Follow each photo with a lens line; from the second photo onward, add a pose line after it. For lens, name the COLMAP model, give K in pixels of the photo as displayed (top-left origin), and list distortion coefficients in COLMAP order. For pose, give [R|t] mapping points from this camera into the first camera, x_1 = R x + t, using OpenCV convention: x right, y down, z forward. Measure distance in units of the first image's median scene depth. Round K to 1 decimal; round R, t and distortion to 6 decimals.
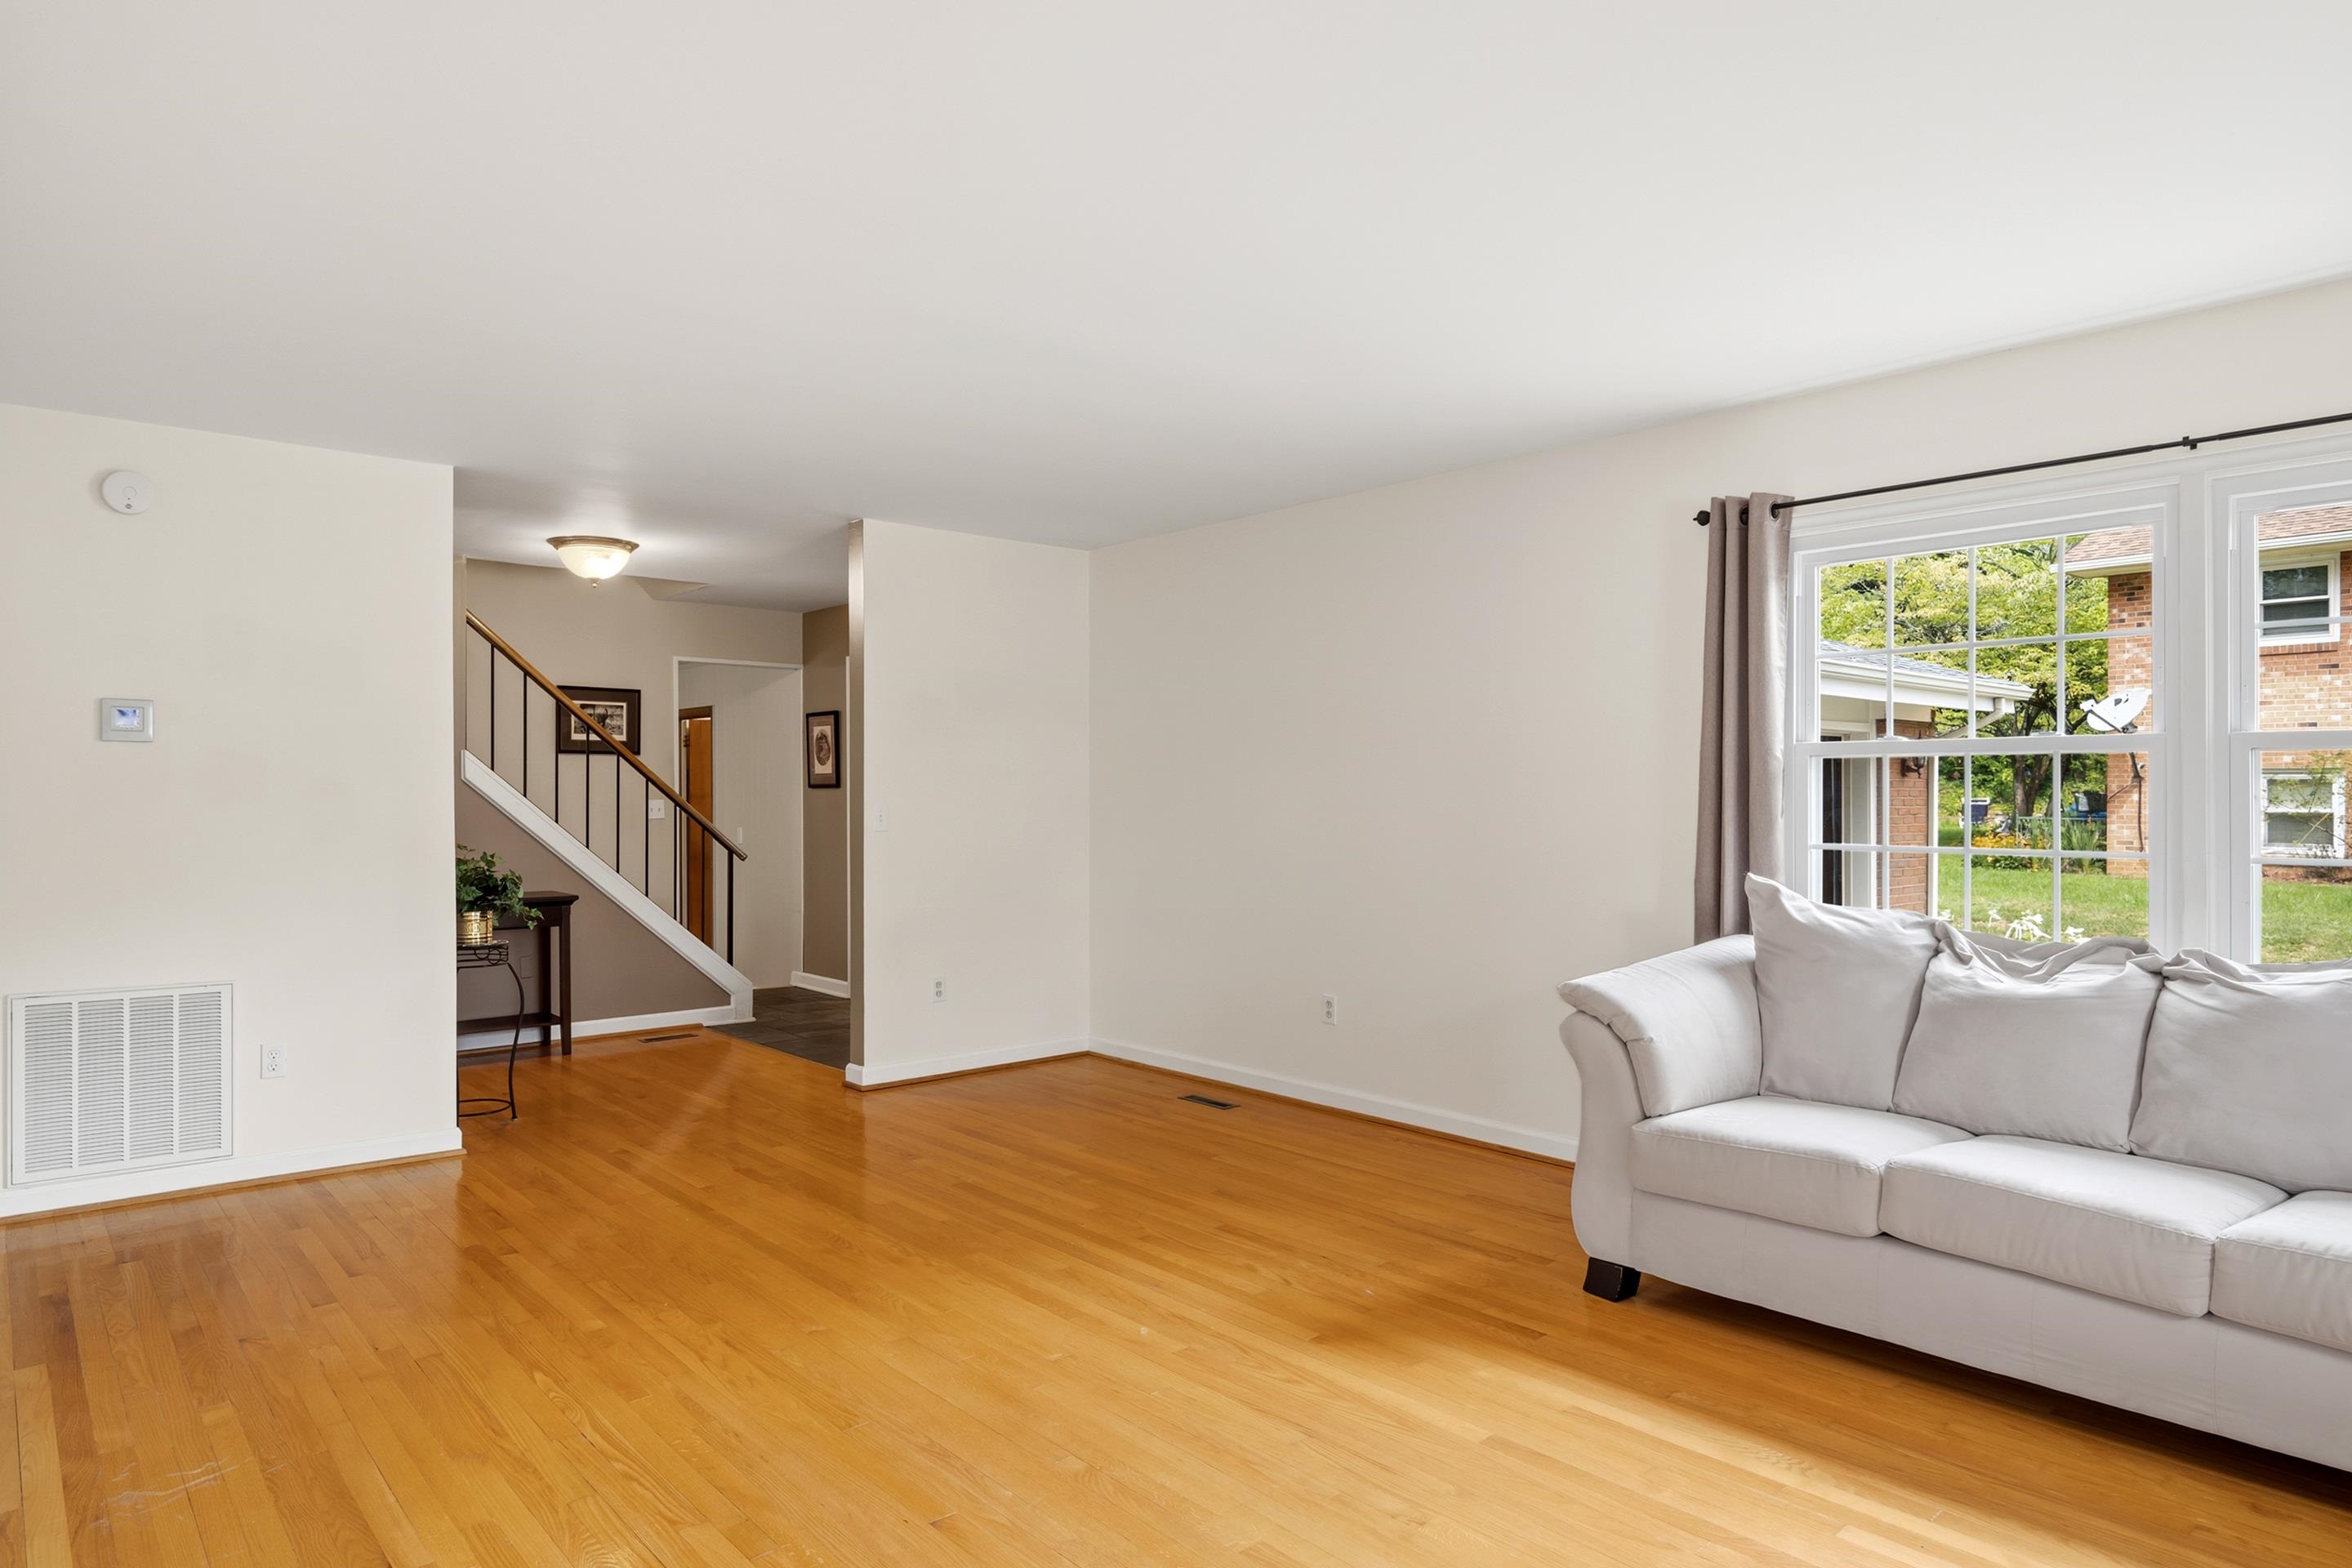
lens RADIAL K [[1396.2, 0, 1165.9], [0, 1396.2, 795.9], [0, 0, 1]] dist [-0.003082, -0.004534]
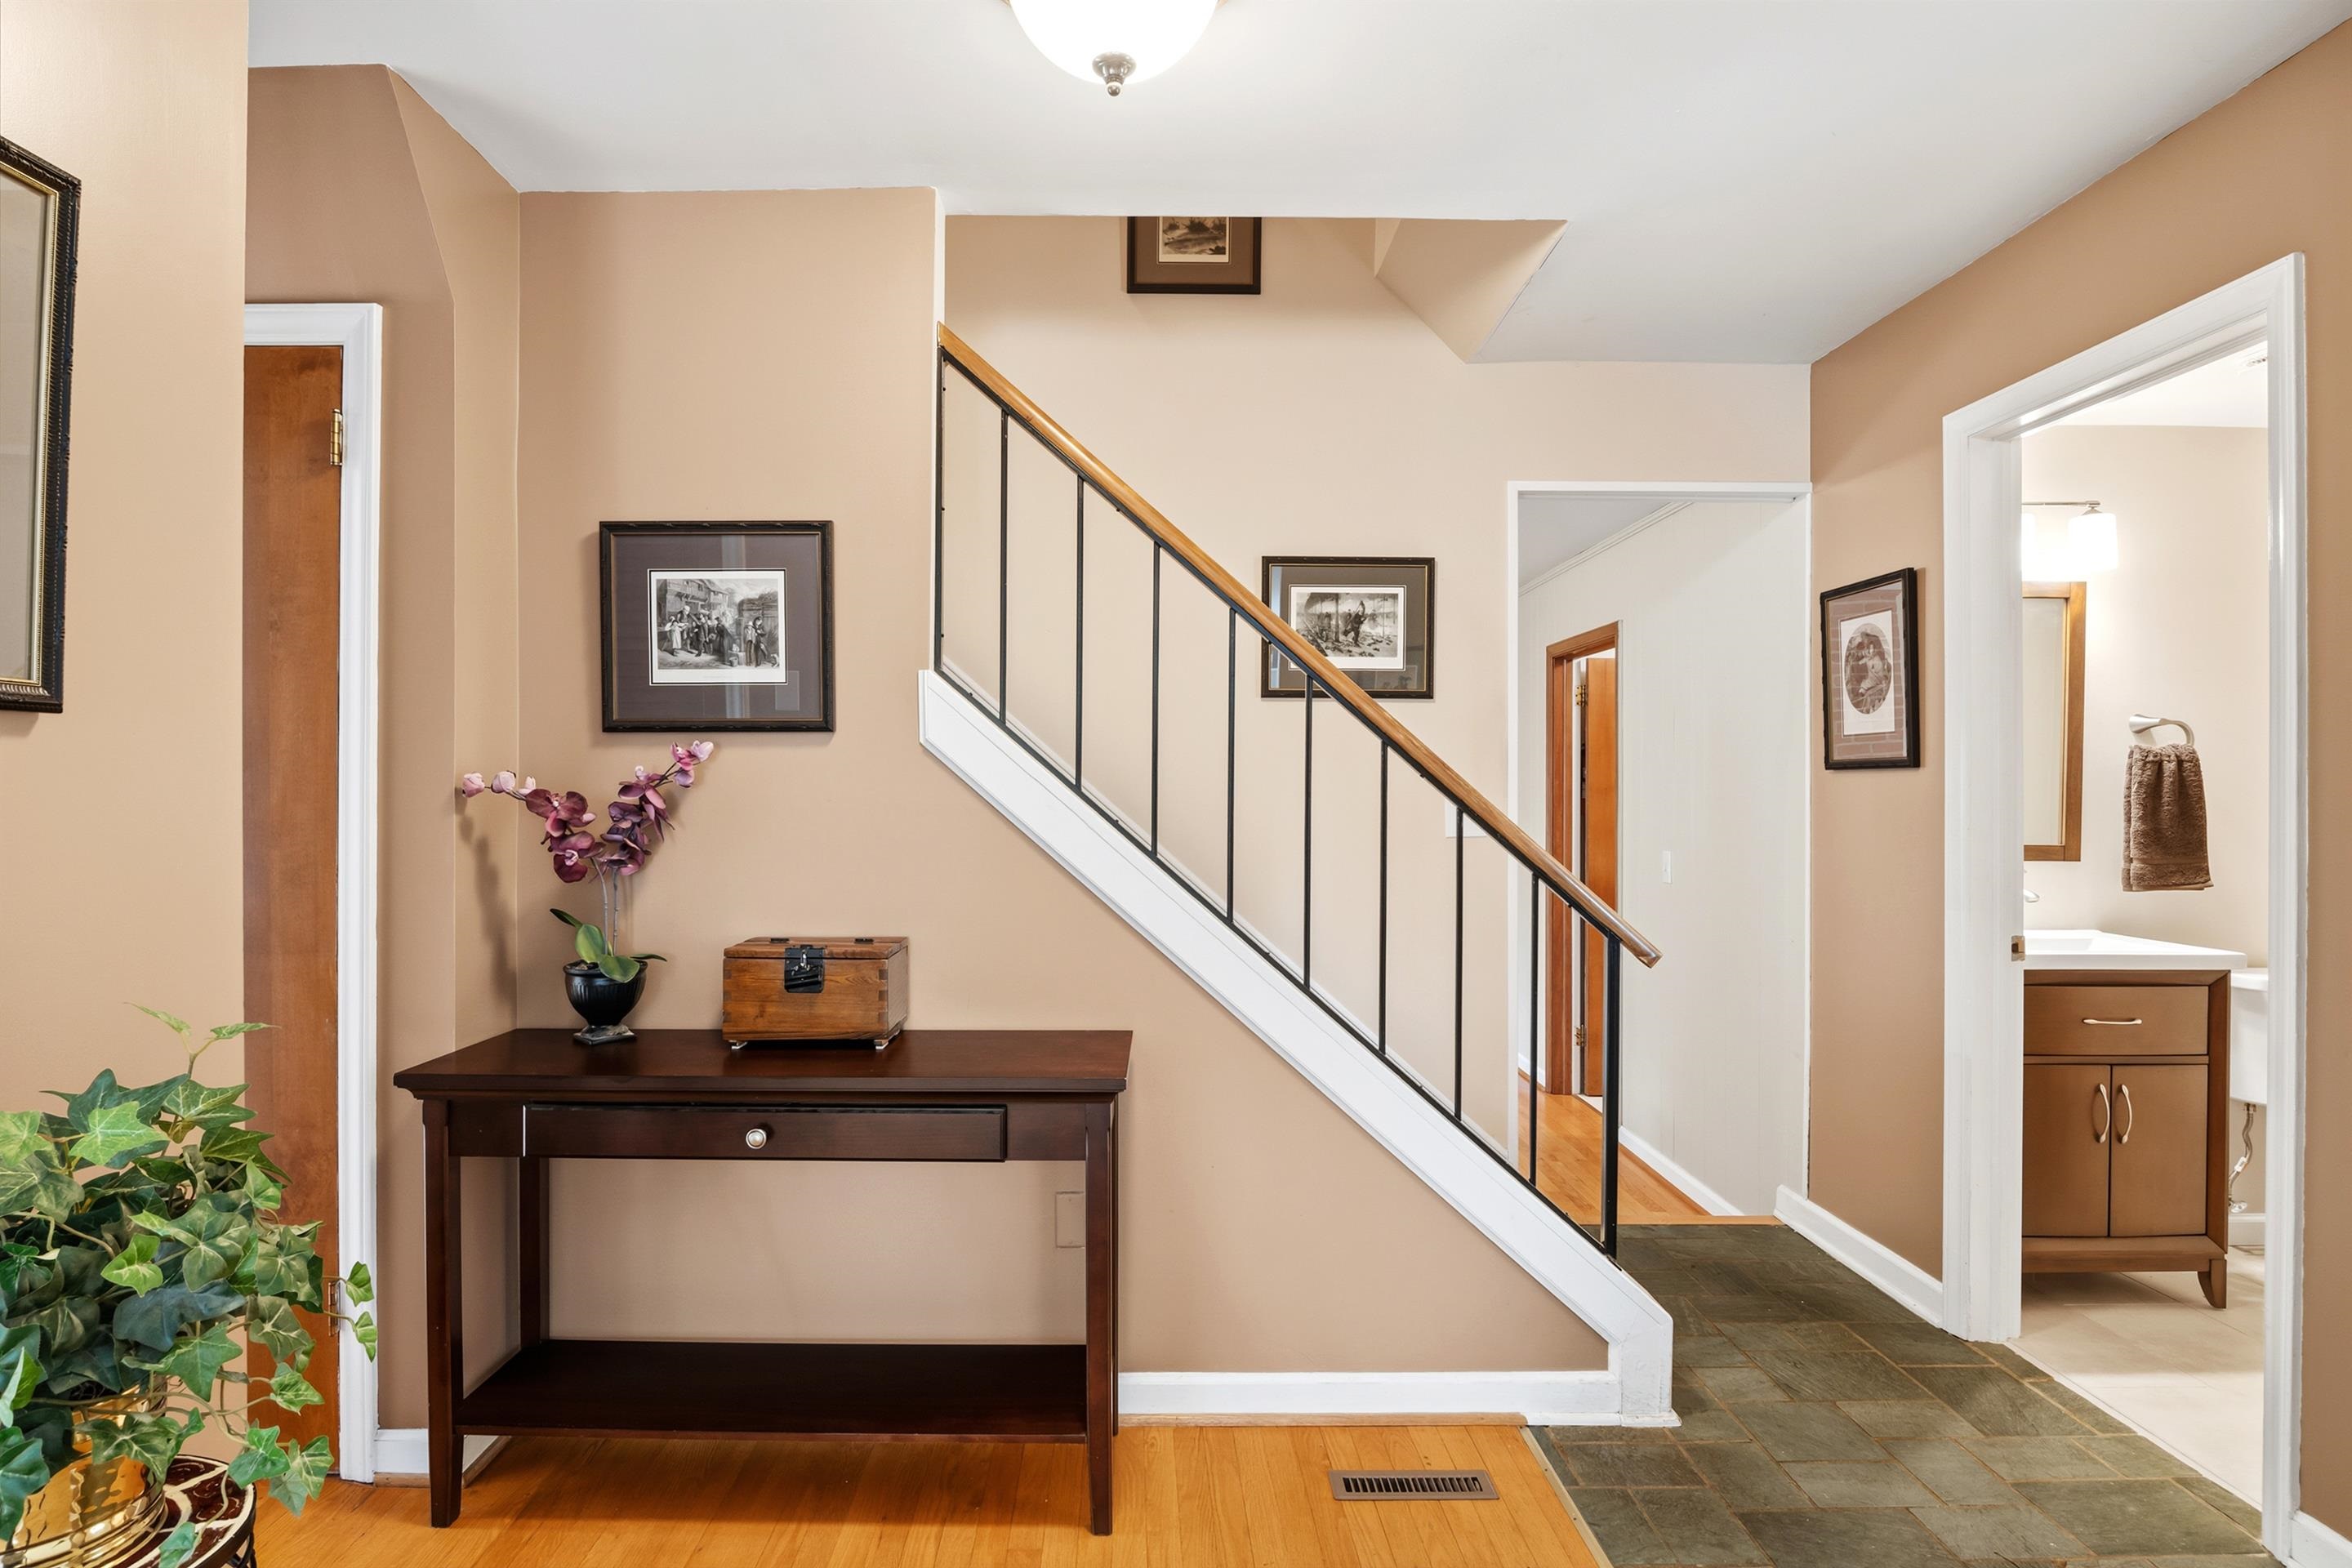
lens RADIAL K [[1280.3, 0, 1163.3], [0, 1280.3, 793.6], [0, 0, 1]] dist [-0.005560, -0.001675]
pose [[0.769061, 0.007455, -0.639132, -0.168787], [-0.005231, 0.999972, 0.005370, 0.000028], [0.639154, -0.000786, 0.769078, 0.596547]]
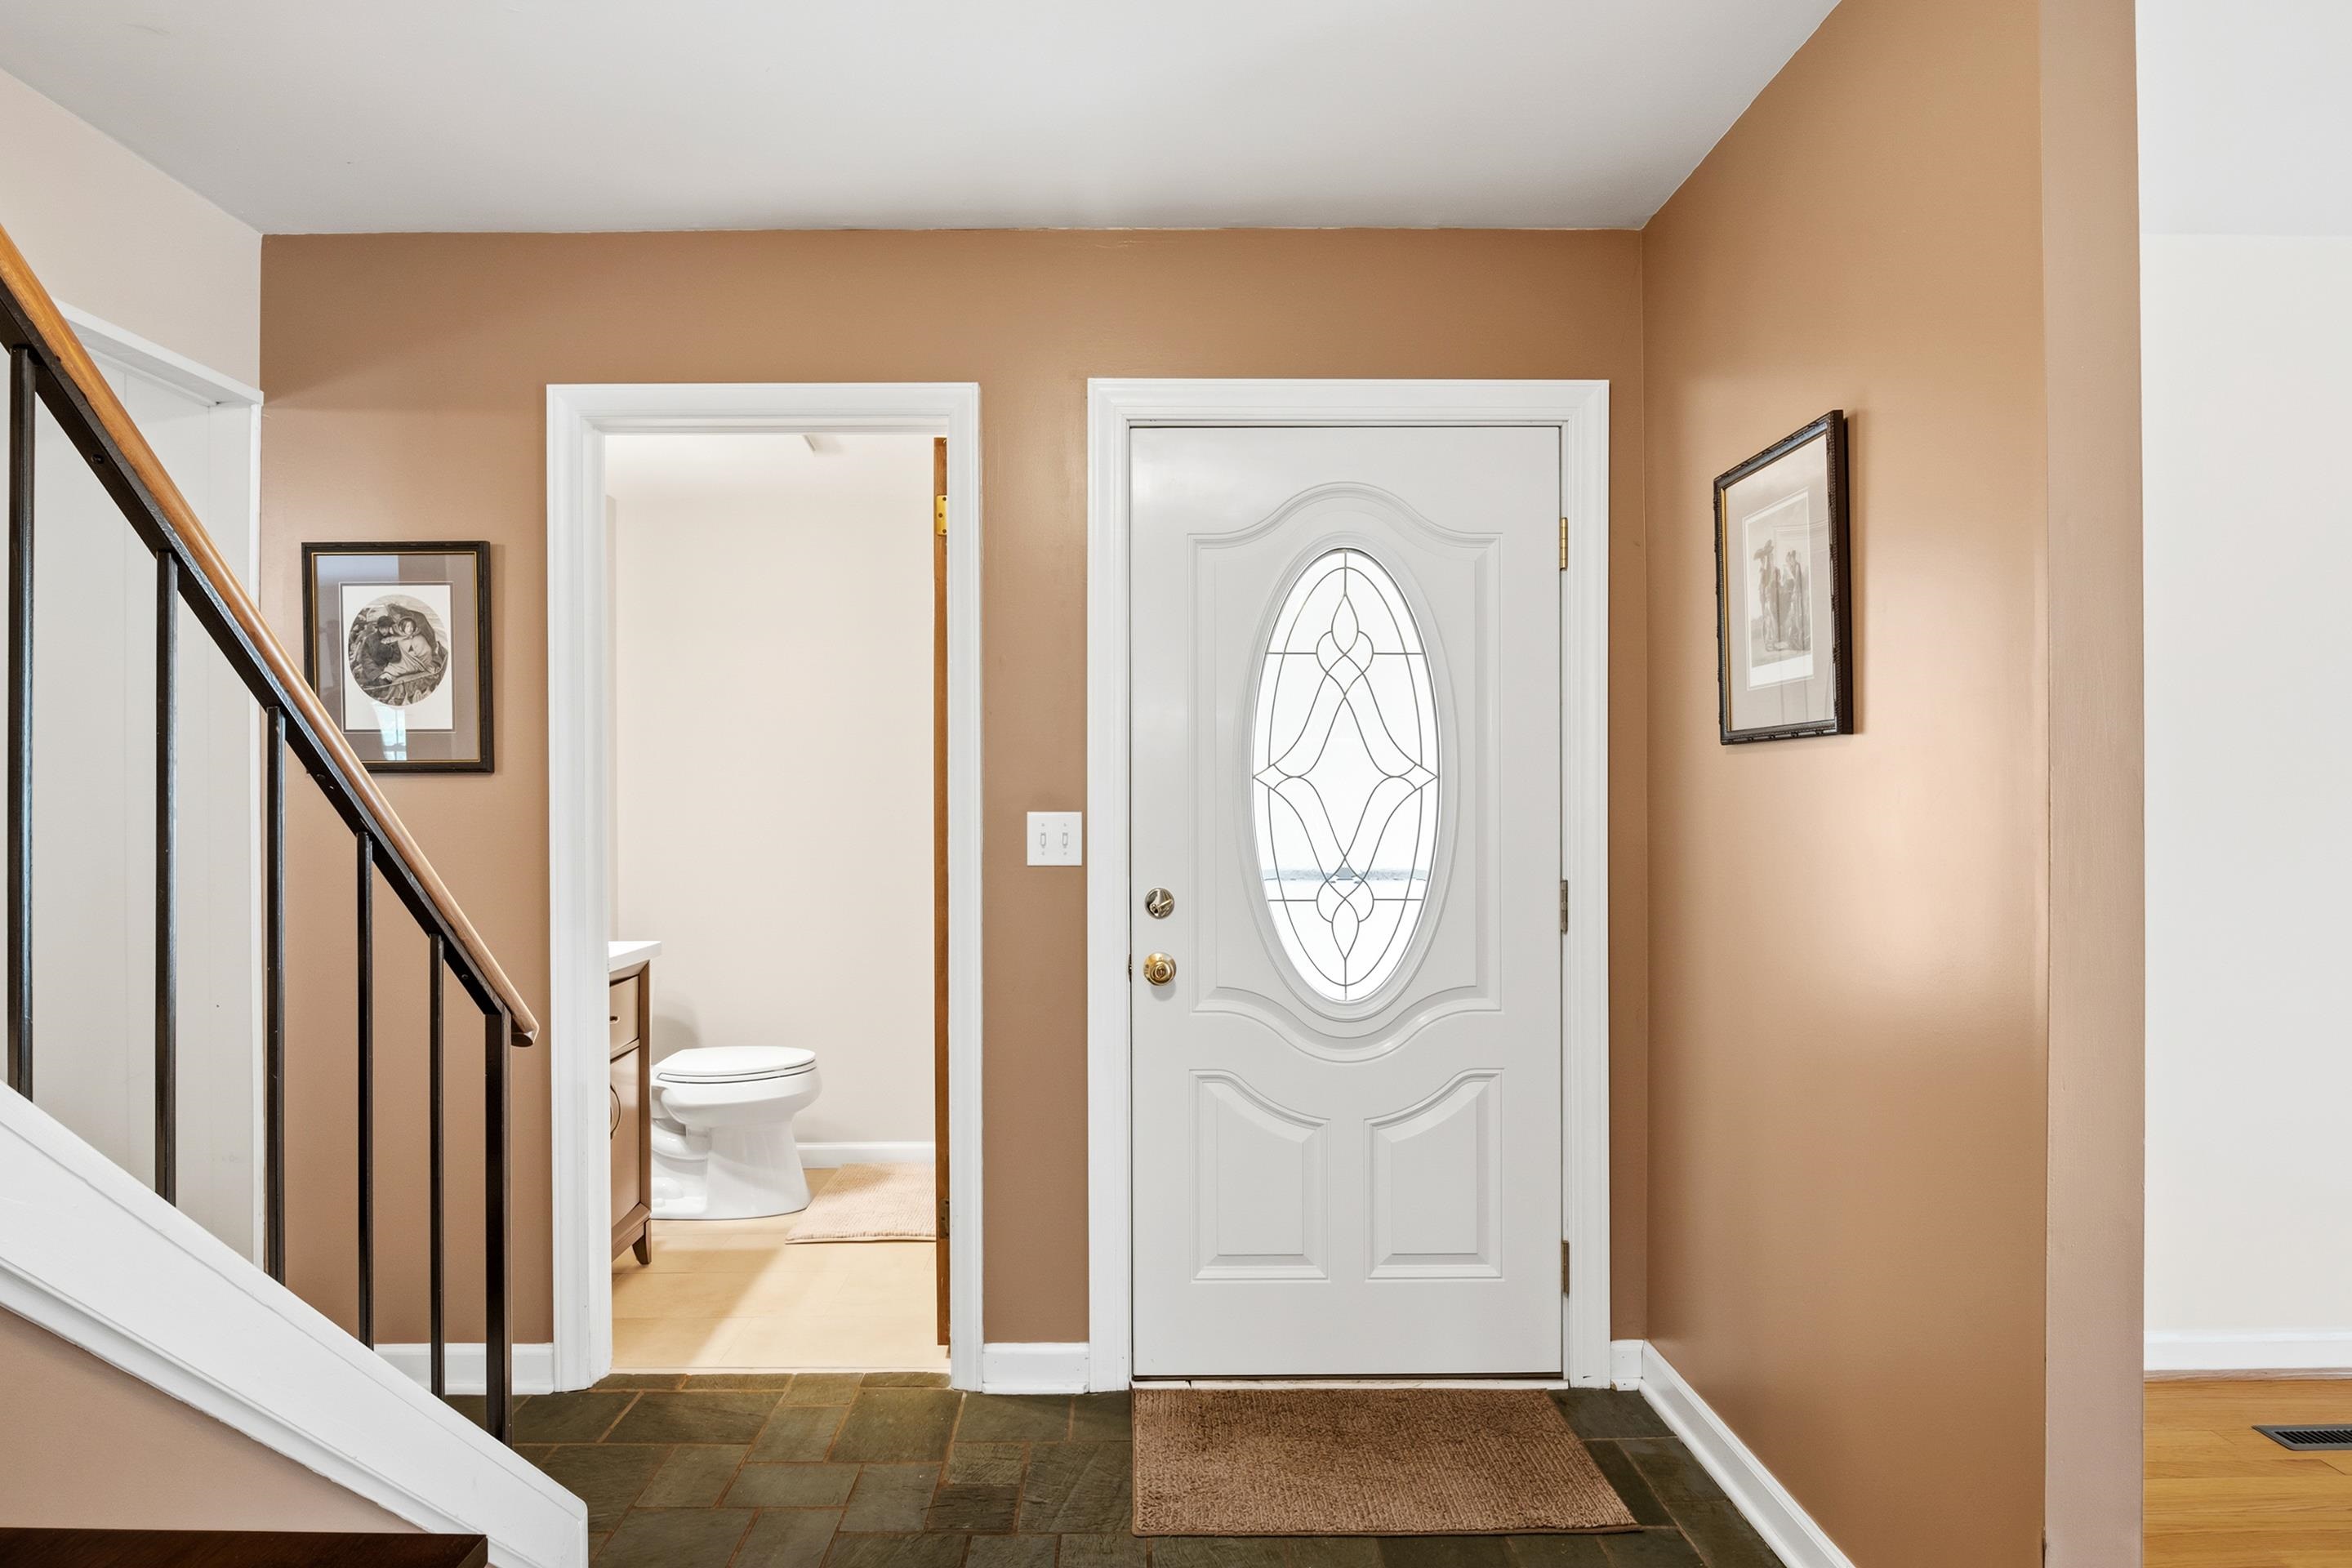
lens RADIAL K [[1280.3, 0, 1184.0], [0, 1280.3, 798.5], [0, 0, 1]] dist [-0.005560, -0.001675]
pose [[0.640093, -0.002748, 0.768293, -0.362858], [0.004909, 0.999988, -0.000513, 0.000950], [-0.768282, 0.004100, 0.640098, 0.675331]]
